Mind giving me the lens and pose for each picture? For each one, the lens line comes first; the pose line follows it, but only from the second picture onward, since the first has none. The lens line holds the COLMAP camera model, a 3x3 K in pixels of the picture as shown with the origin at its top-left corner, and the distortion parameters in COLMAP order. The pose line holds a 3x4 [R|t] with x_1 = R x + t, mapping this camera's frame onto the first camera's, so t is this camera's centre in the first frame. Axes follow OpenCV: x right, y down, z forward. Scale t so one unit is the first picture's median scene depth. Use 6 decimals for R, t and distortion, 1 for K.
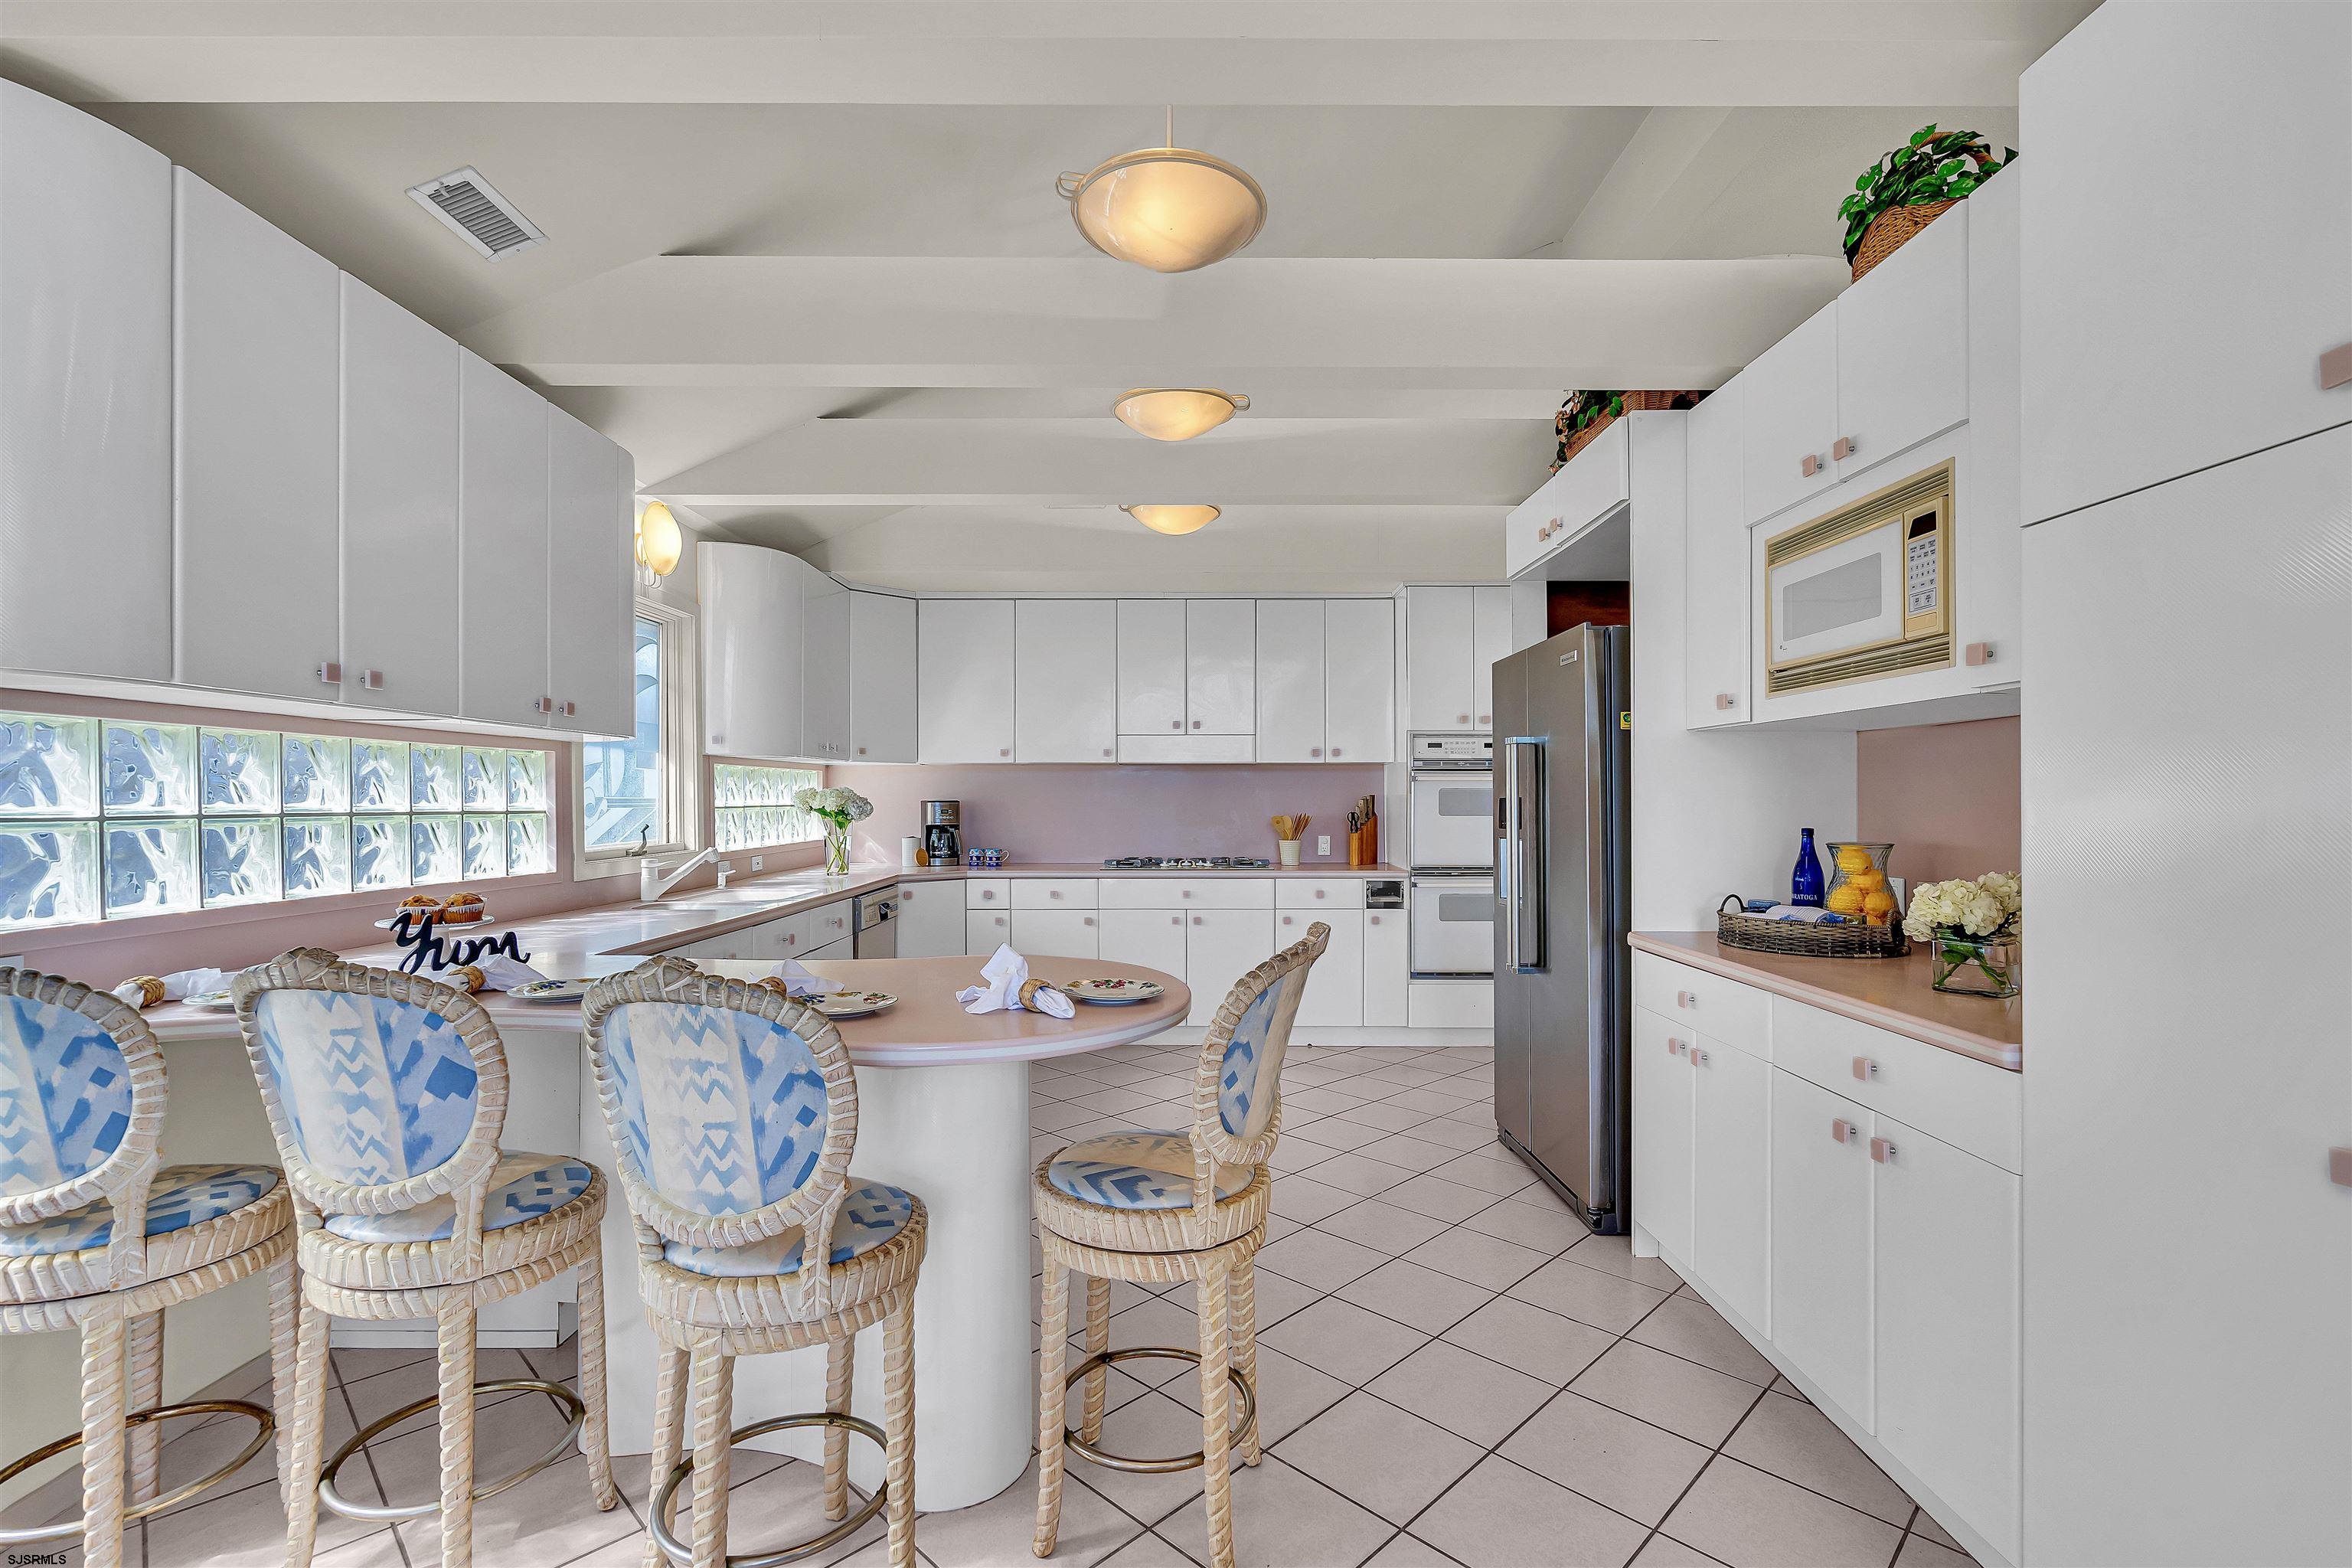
lens RADIAL K [[1064.7, 0, 1174.3], [0, 1064.7, 798.8], [0, 0, 1]] dist [-0.002068, 0.000342]
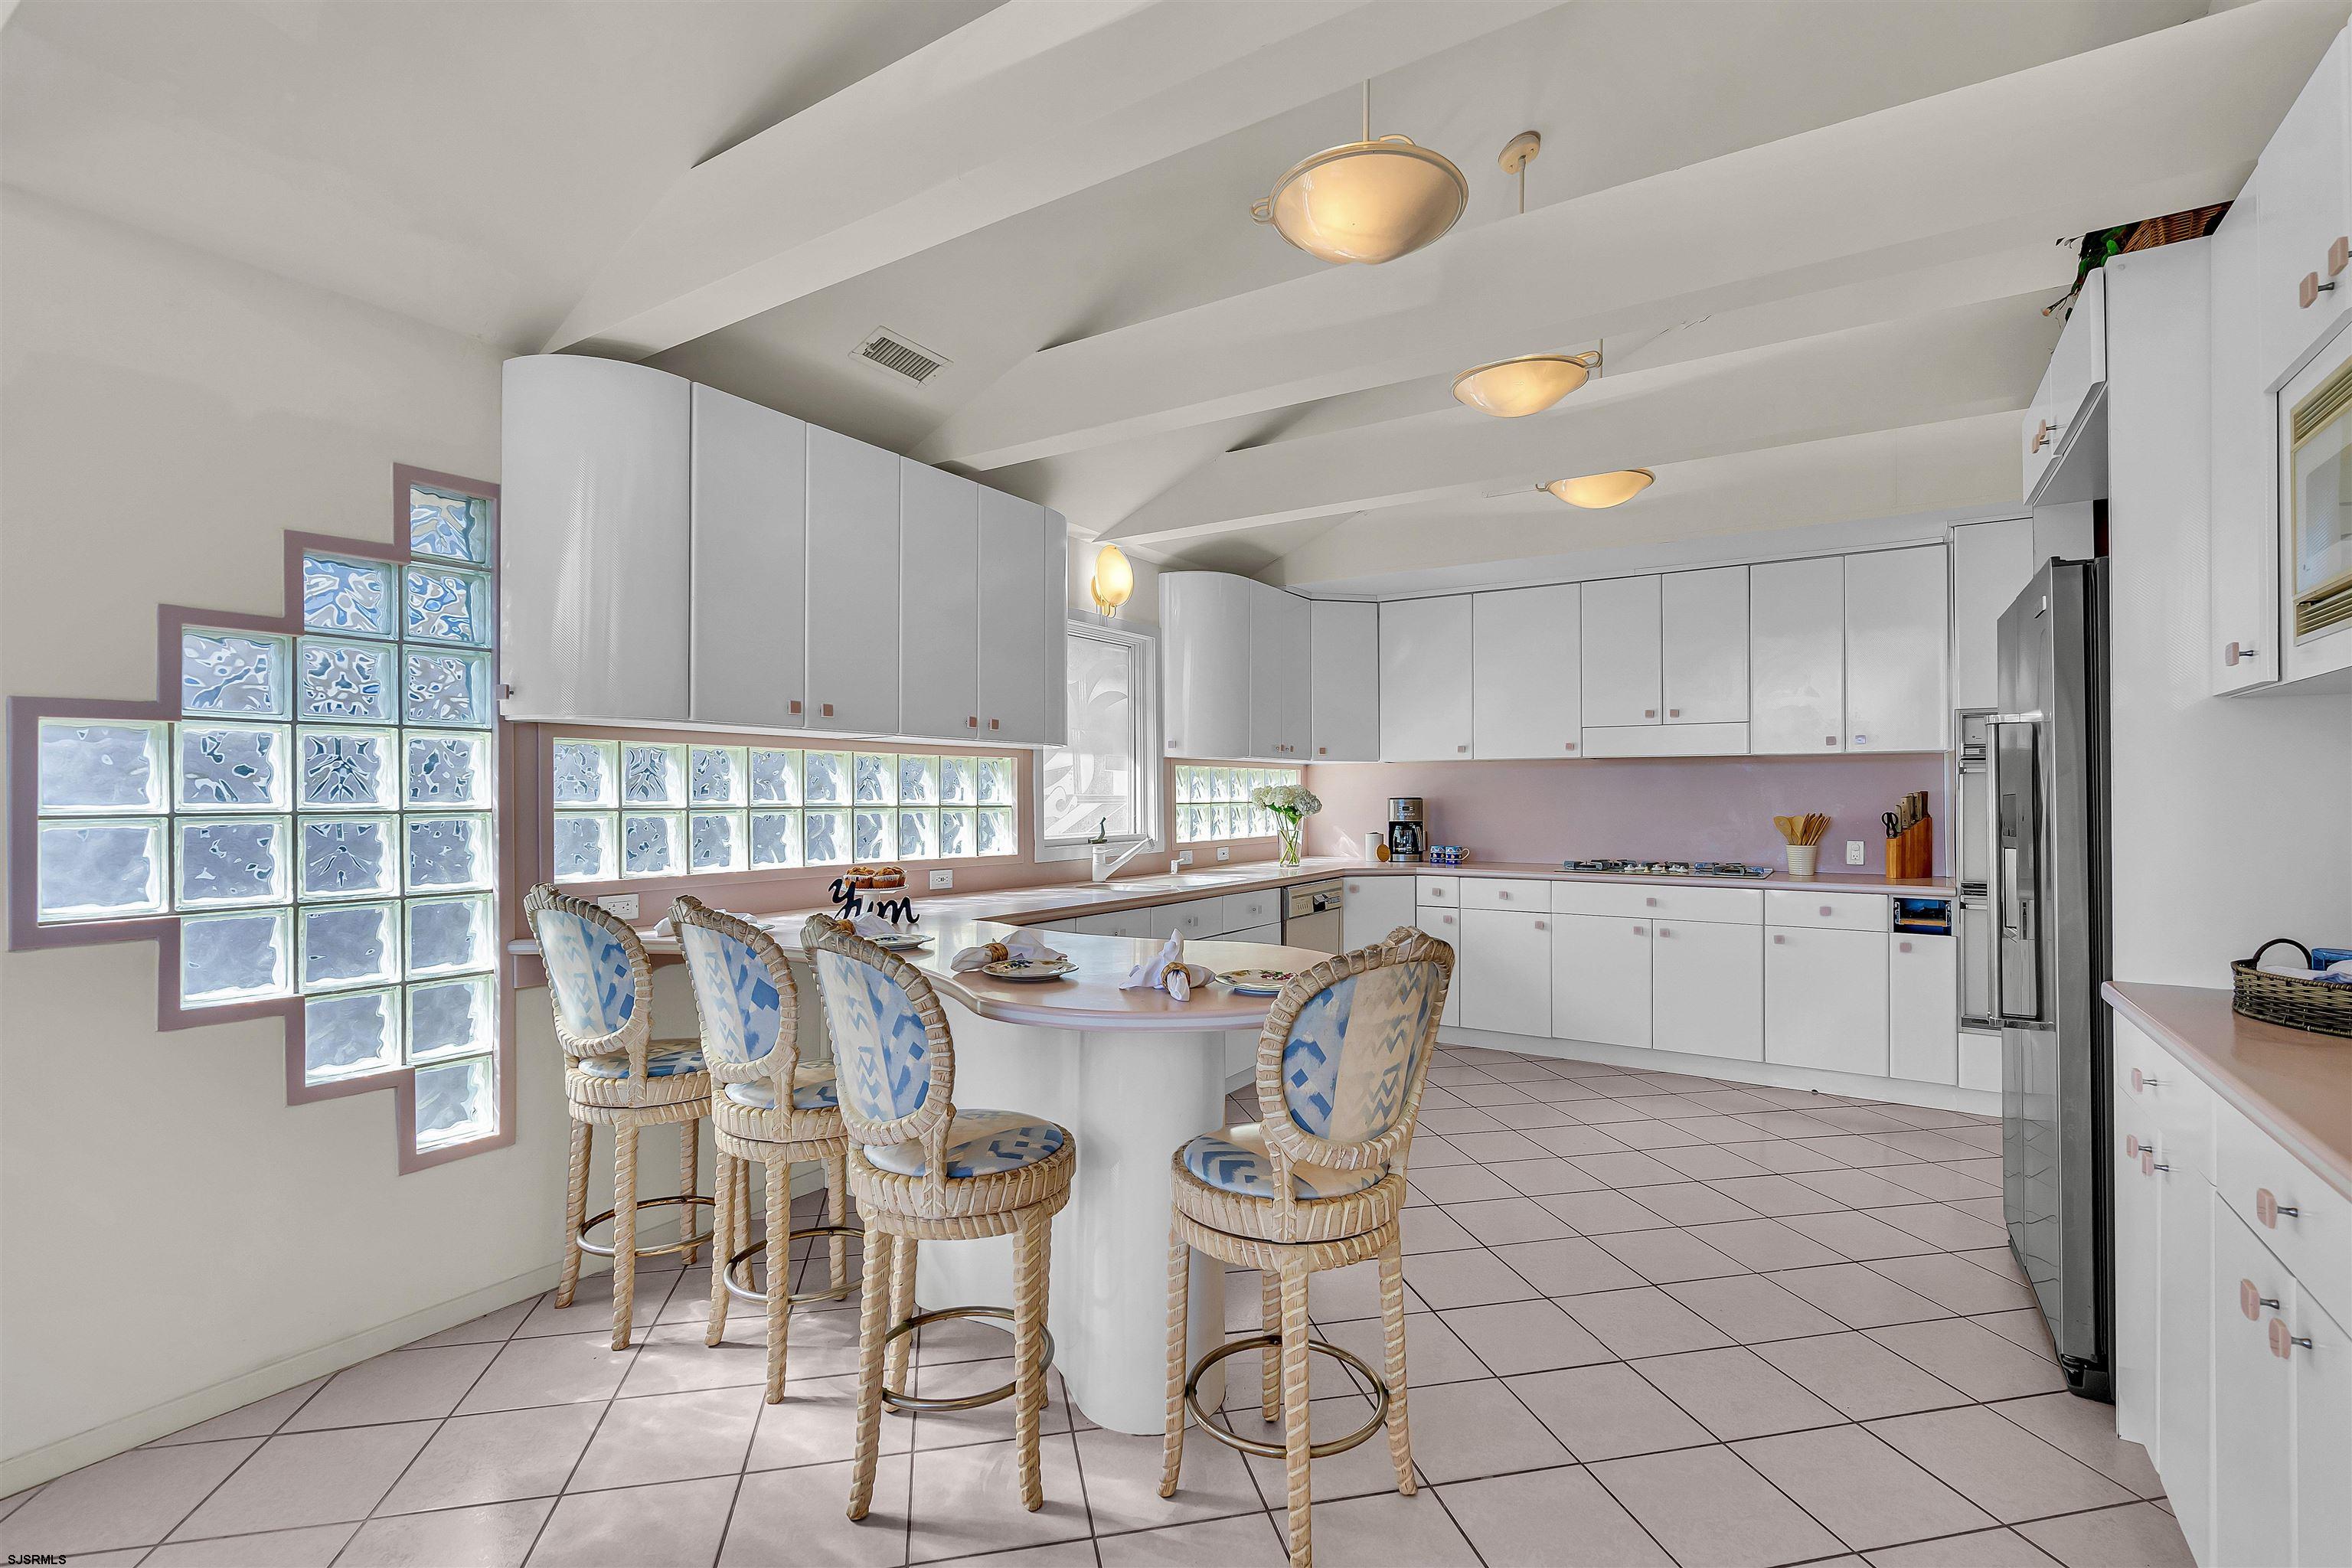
lens RADIAL K [[1063.5, 0, 1178.1], [0, 1063.5, 787.1], [0, 0, 1]] dist [-0.014974, 0.011316]
pose [[0.843250, -0.004084, -0.537505, 0.233858], [-0.000245, 0.999968, -0.007981, -0.000342], [0.537521, 0.006862, 0.843222, 0.046231]]
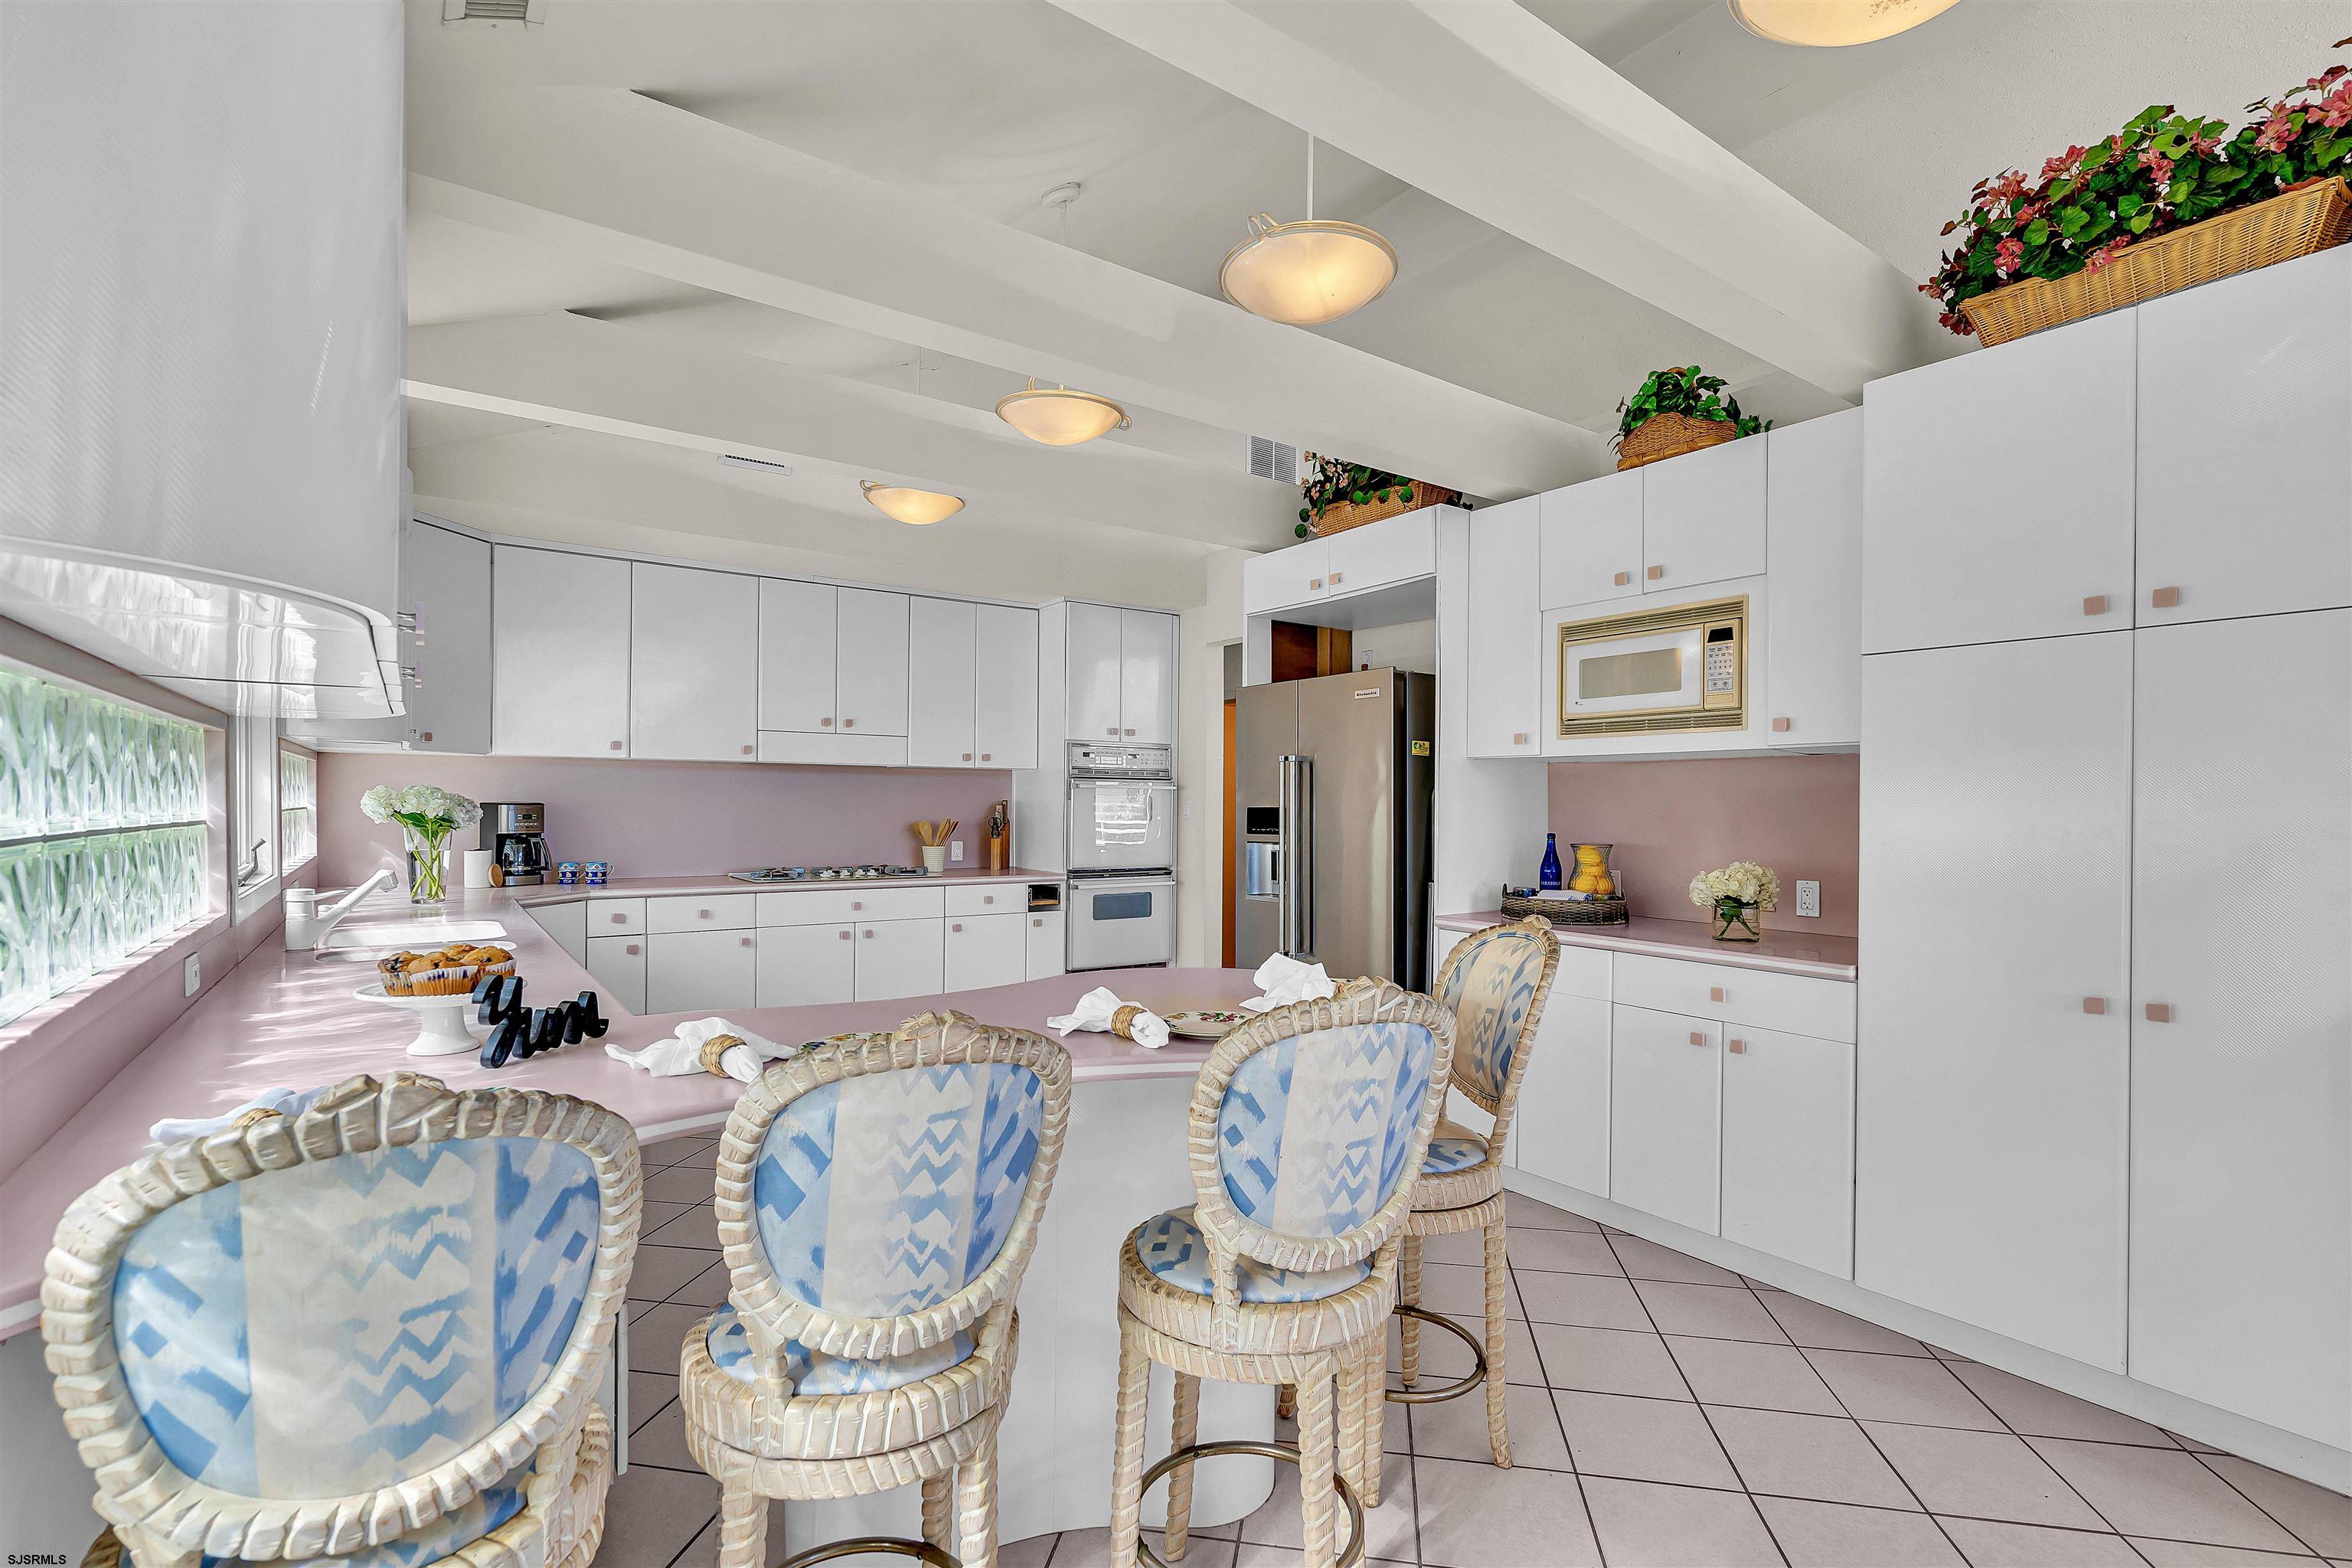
lens RADIAL K [[1083.6, 0, 1173.6], [0, 1083.6, 802.1], [0, 0, 1]] dist [0.001580, 0.000791]
pose [[0.814859, 0.008128, 0.579602, -0.467271], [-0.010073, 0.999949, 0.000139, -0.006022], [-0.579572, -0.005951, 0.814900, 0.105496]]
